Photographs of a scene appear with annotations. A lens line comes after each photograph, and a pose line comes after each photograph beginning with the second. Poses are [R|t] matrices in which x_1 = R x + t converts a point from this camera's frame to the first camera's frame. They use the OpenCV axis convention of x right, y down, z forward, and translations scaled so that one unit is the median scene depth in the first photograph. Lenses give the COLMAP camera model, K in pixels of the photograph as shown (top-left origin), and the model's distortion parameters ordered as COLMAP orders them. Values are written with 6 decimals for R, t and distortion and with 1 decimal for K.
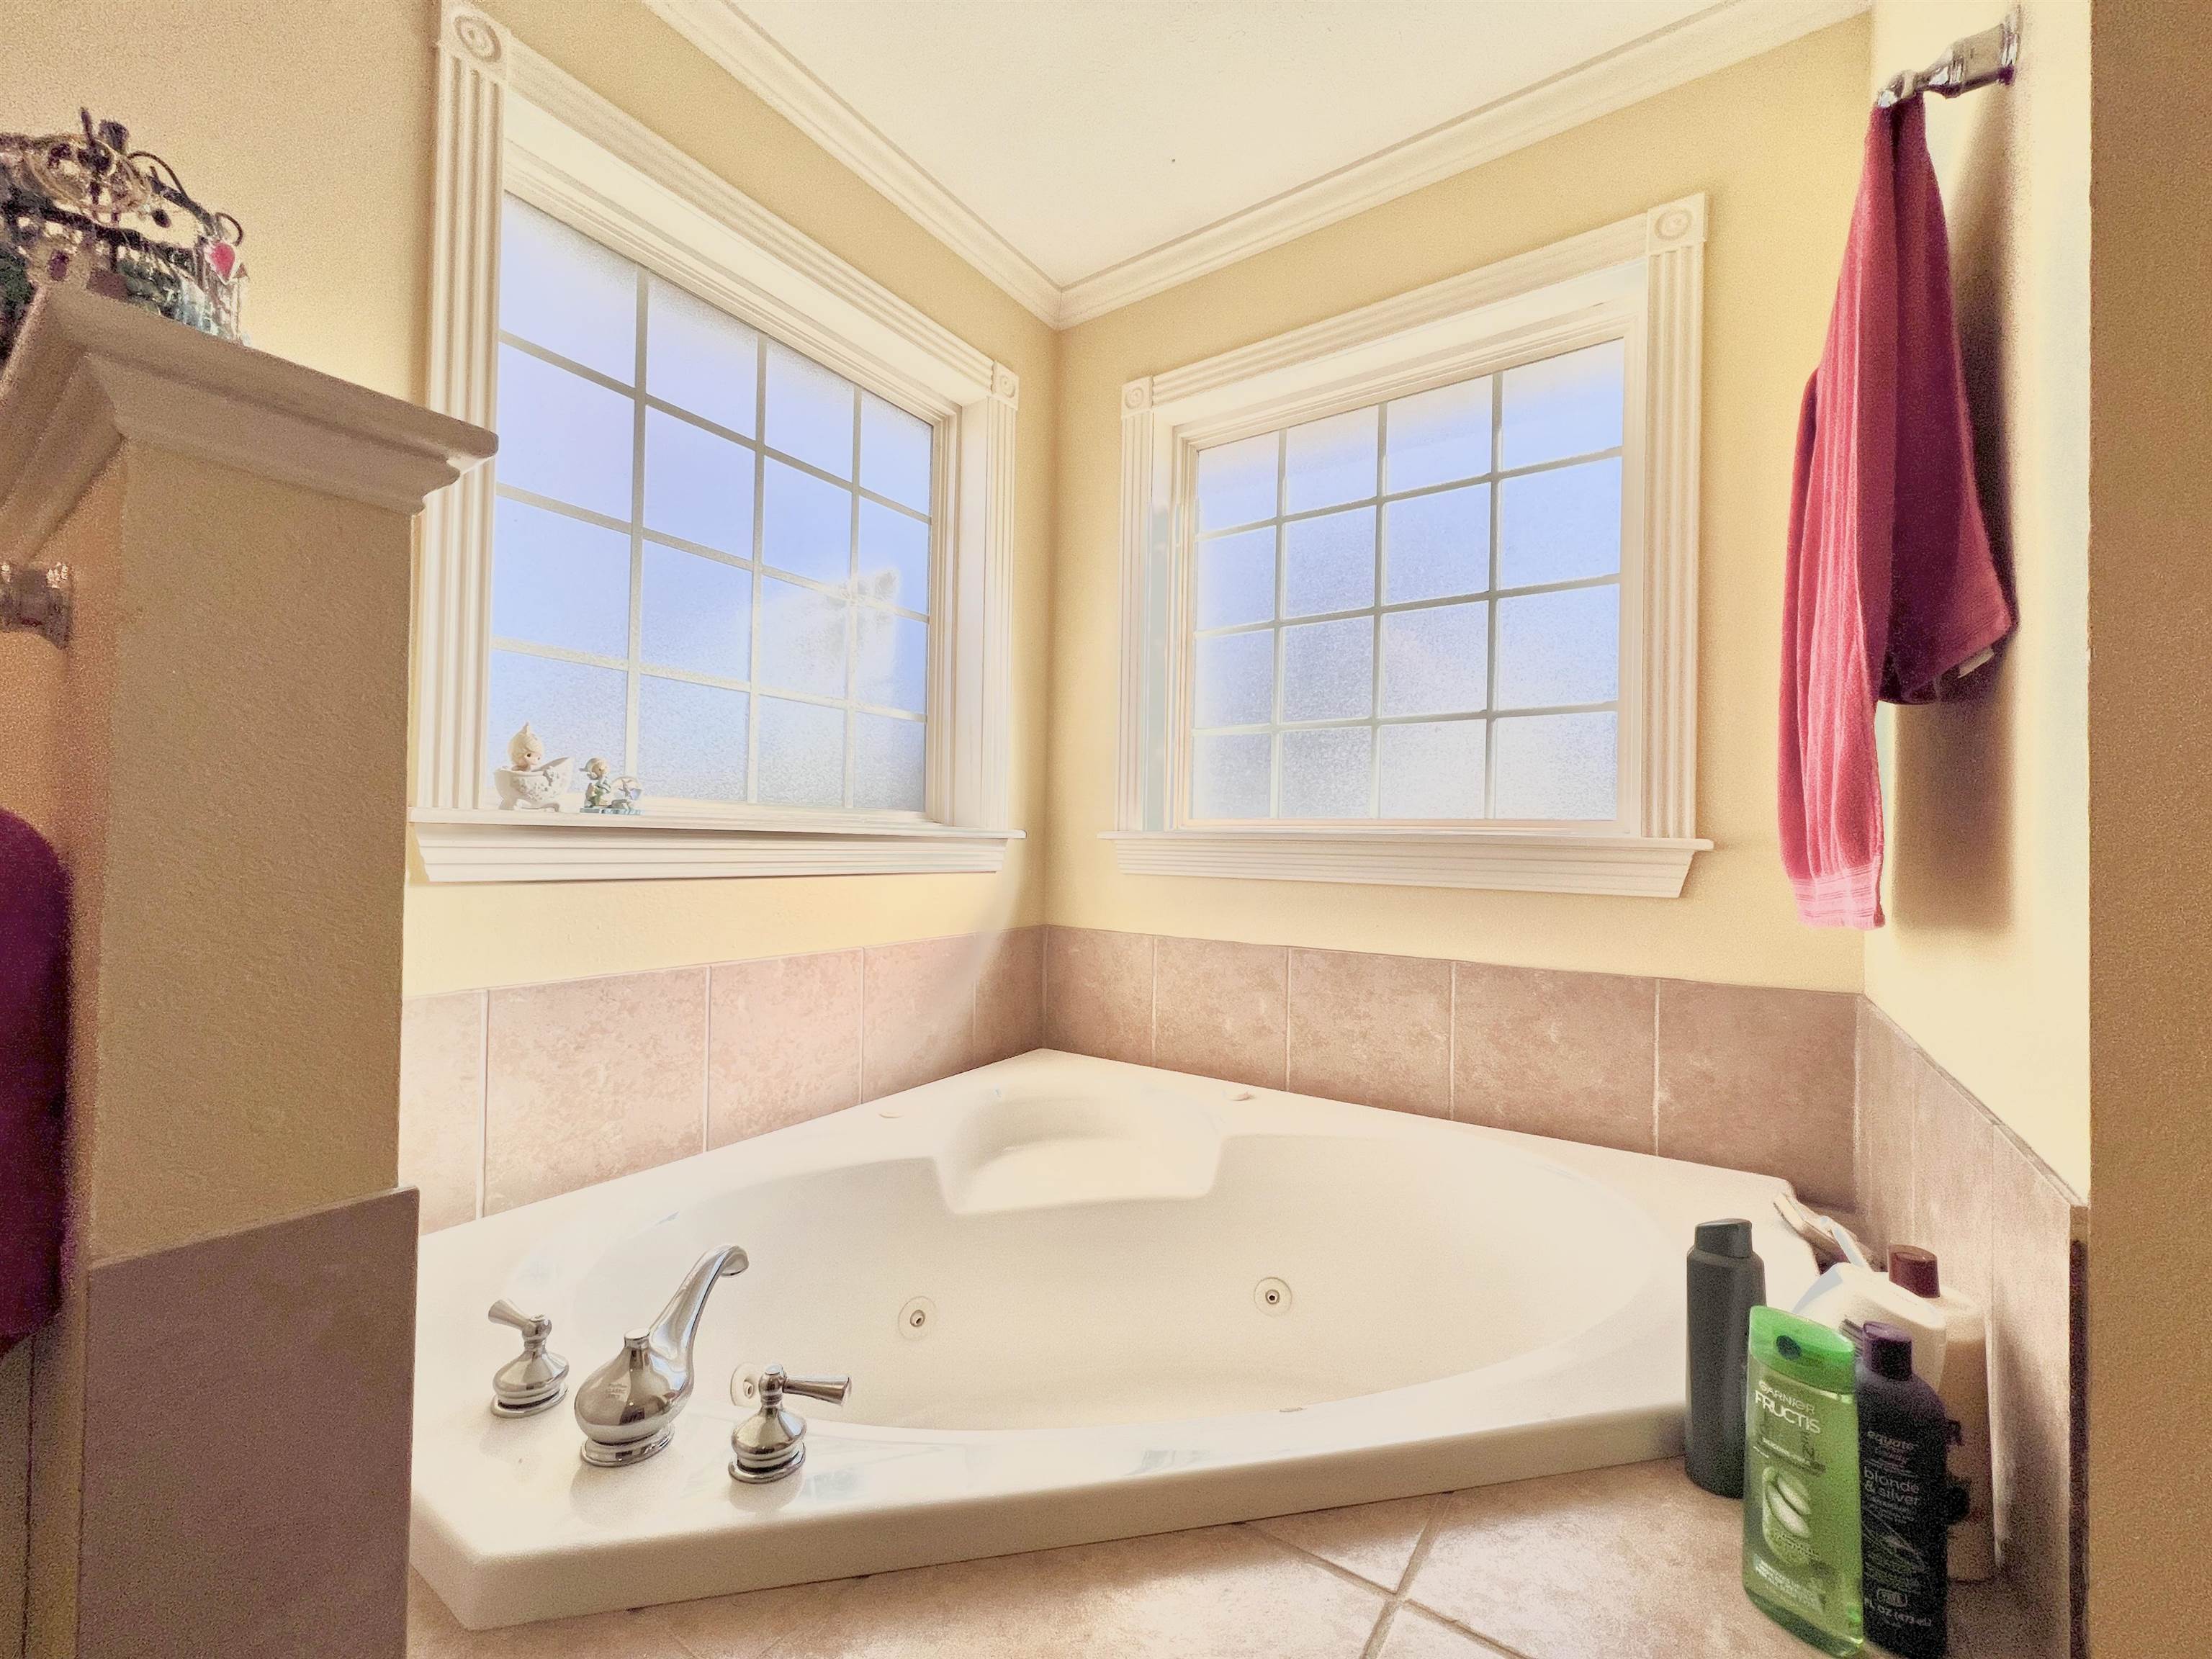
lens RADIAL K [[886.2, 0, 1105.2], [0, 886.2, 835.0], [0, 0, 1]] dist [-0.001287, 0.000200]
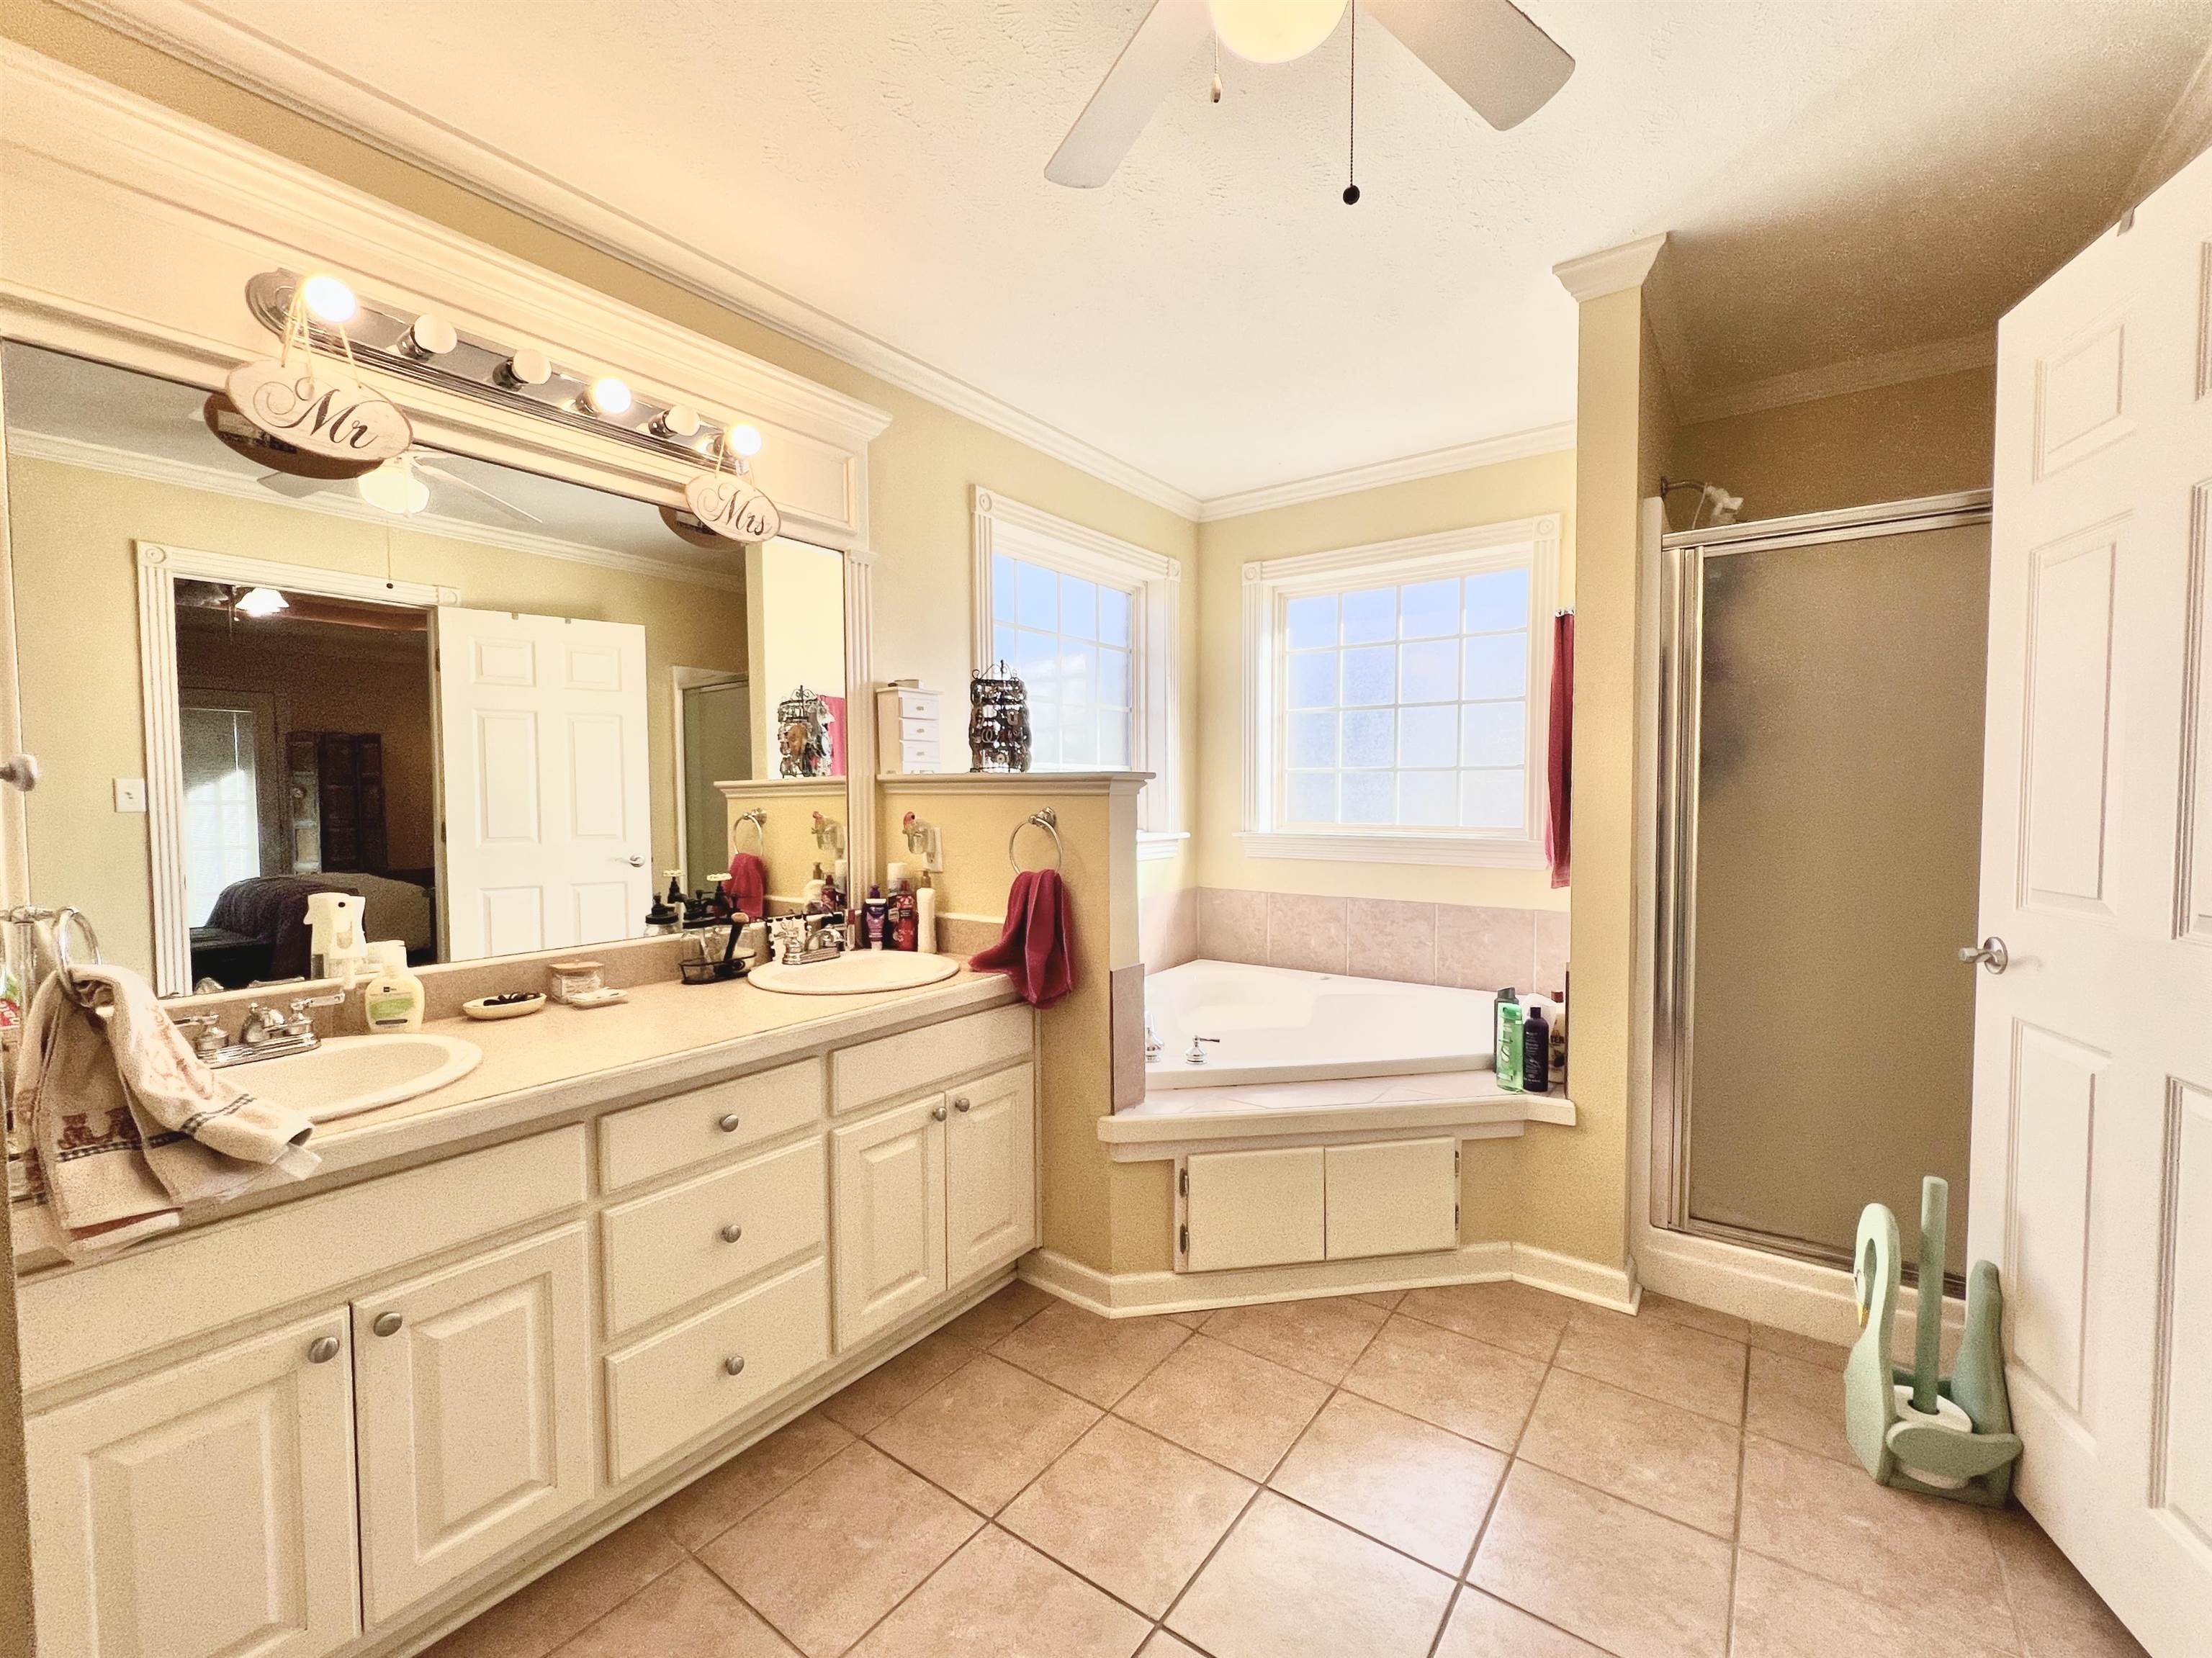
lens RADIAL K [[923.9, 0, 1104.1], [0, 923.9, 832.5], [0, 0, 1]] dist [0.001642, 0.000425]
pose [[0.999307, -0.020018, -0.031377, -0.223823], [0.021655, 0.998373, 0.052747, -0.115201], [0.030270, -0.053390, 0.998115, -0.877212]]
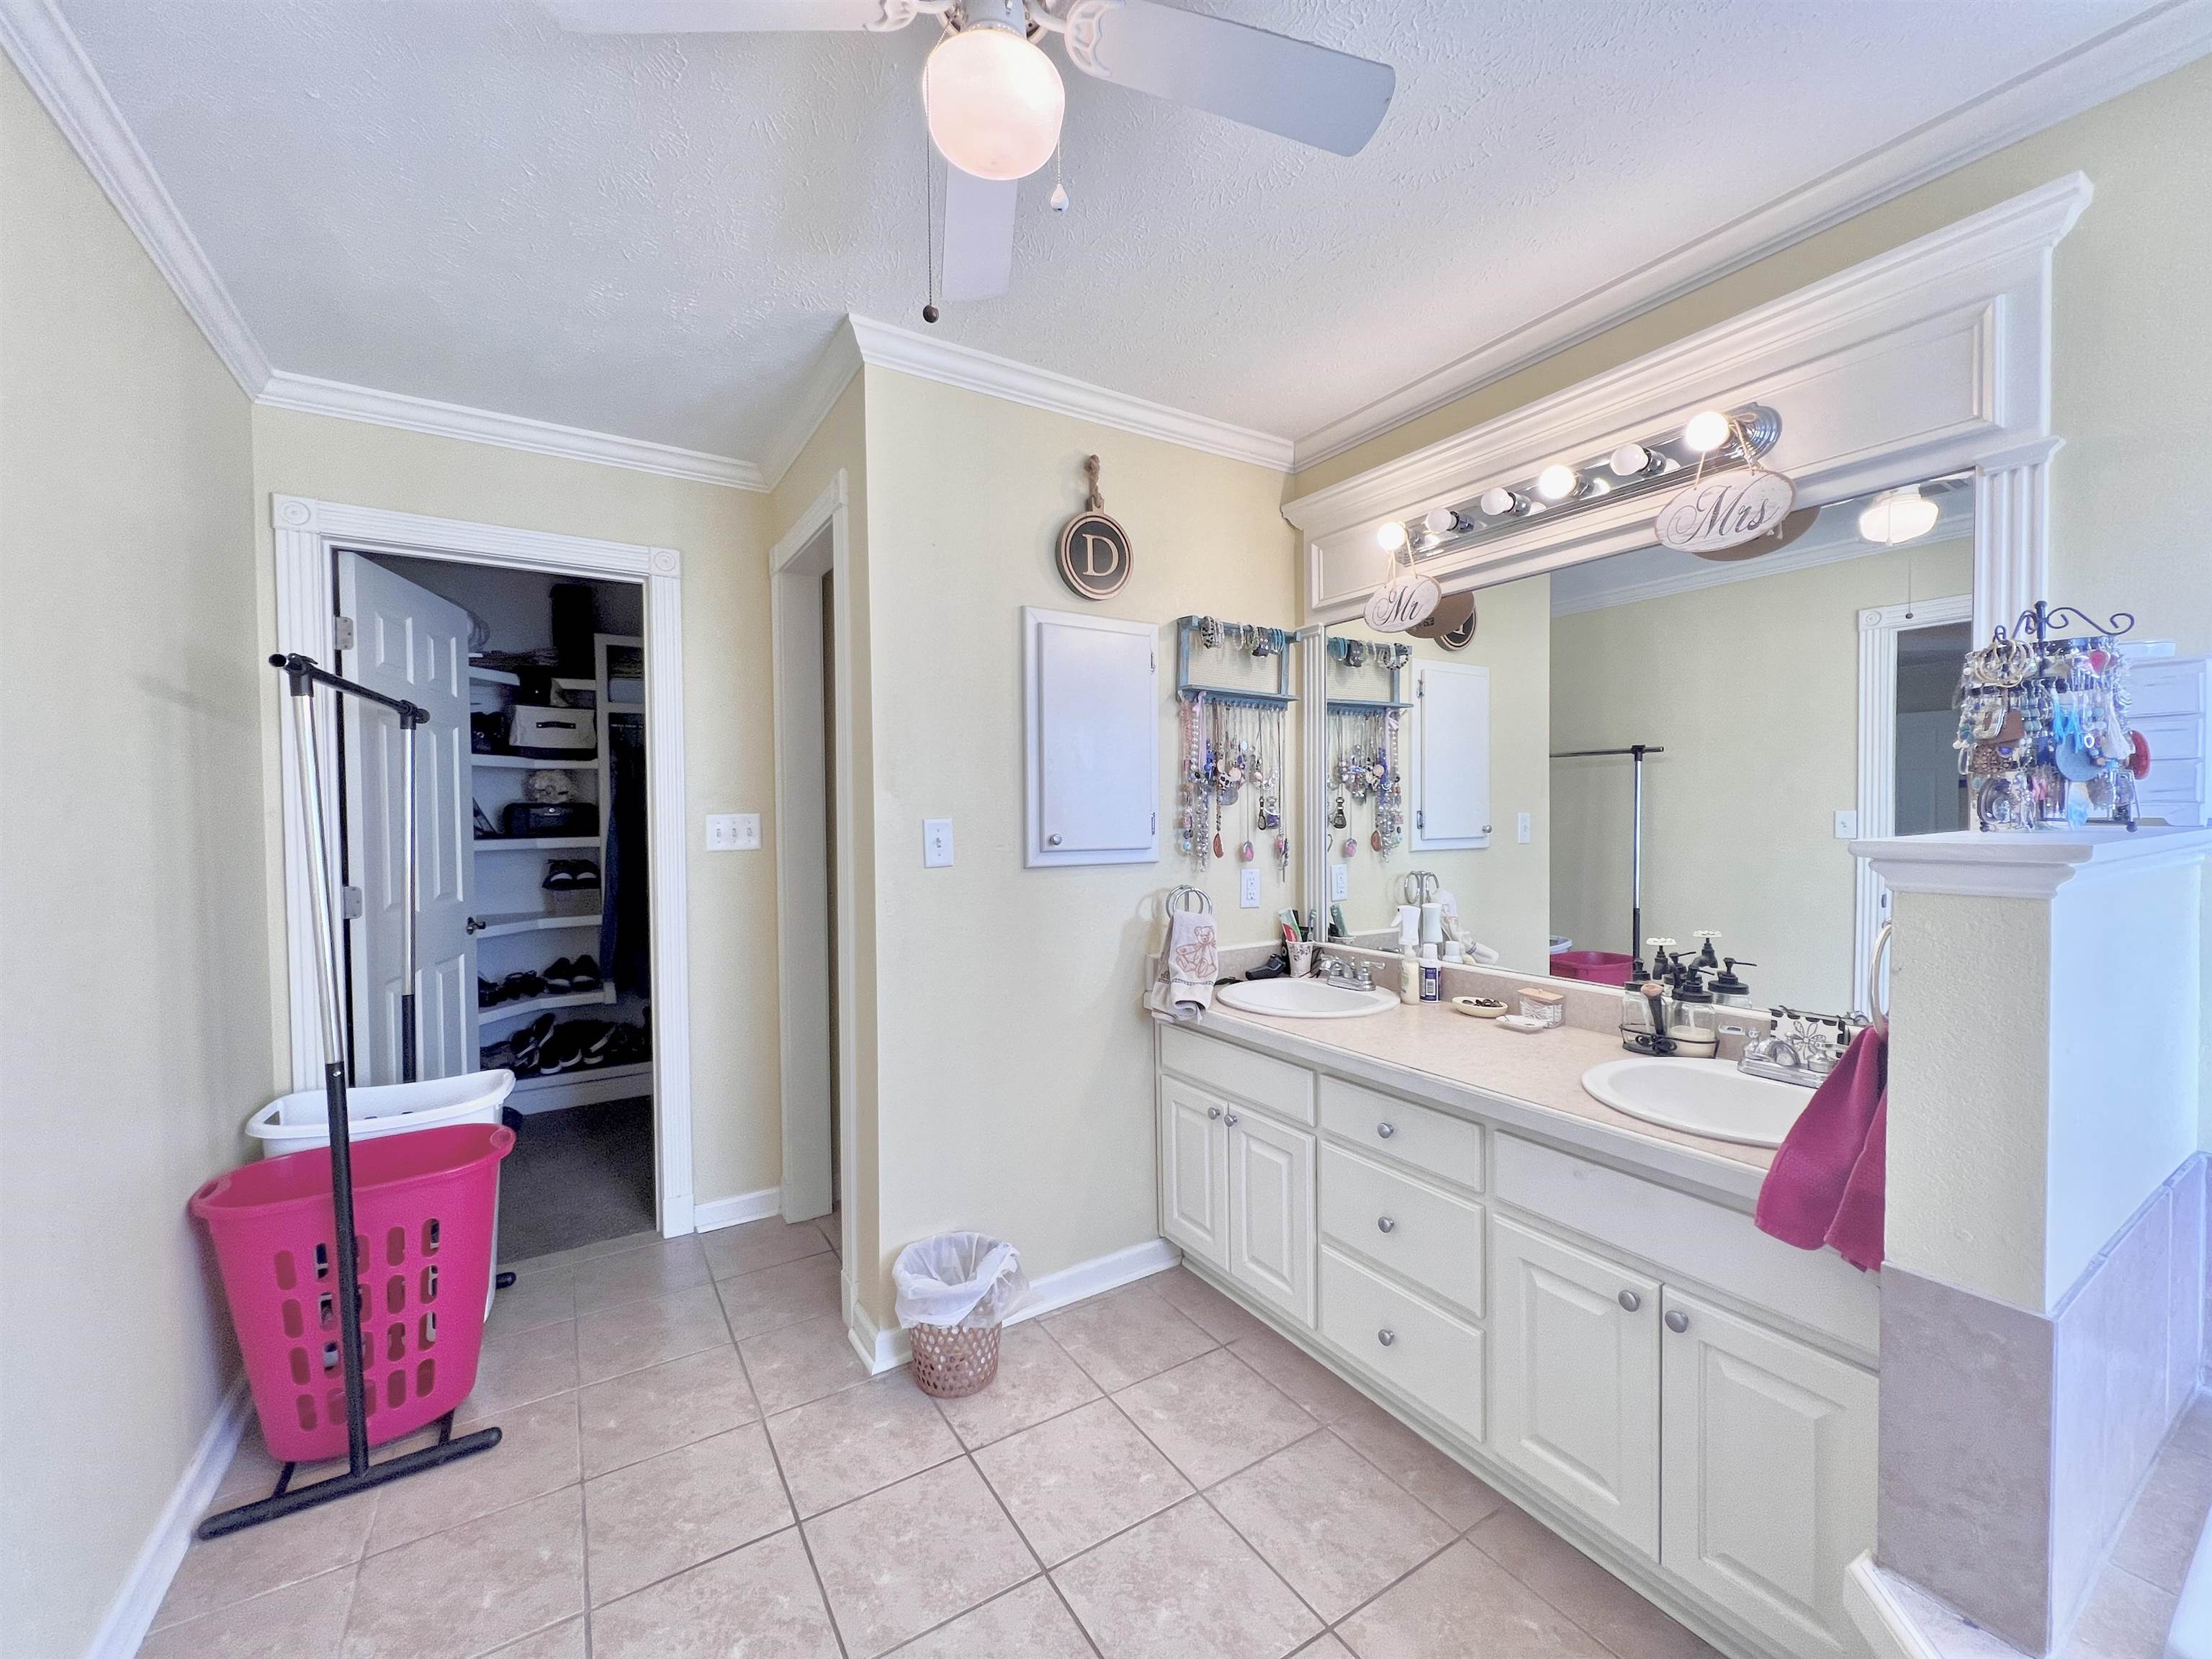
lens RADIAL K [[924.0, 0, 1104.1], [0, 924.0, 833.0], [0, 0, 1]] dist [0.001642, 0.000425]
pose [[-0.407858, 0.010257, -0.912988, 0.414057], [0.011631, 0.999914, 0.006038, -0.142836], [0.912971, -0.008156, -0.407943, 0.044008]]
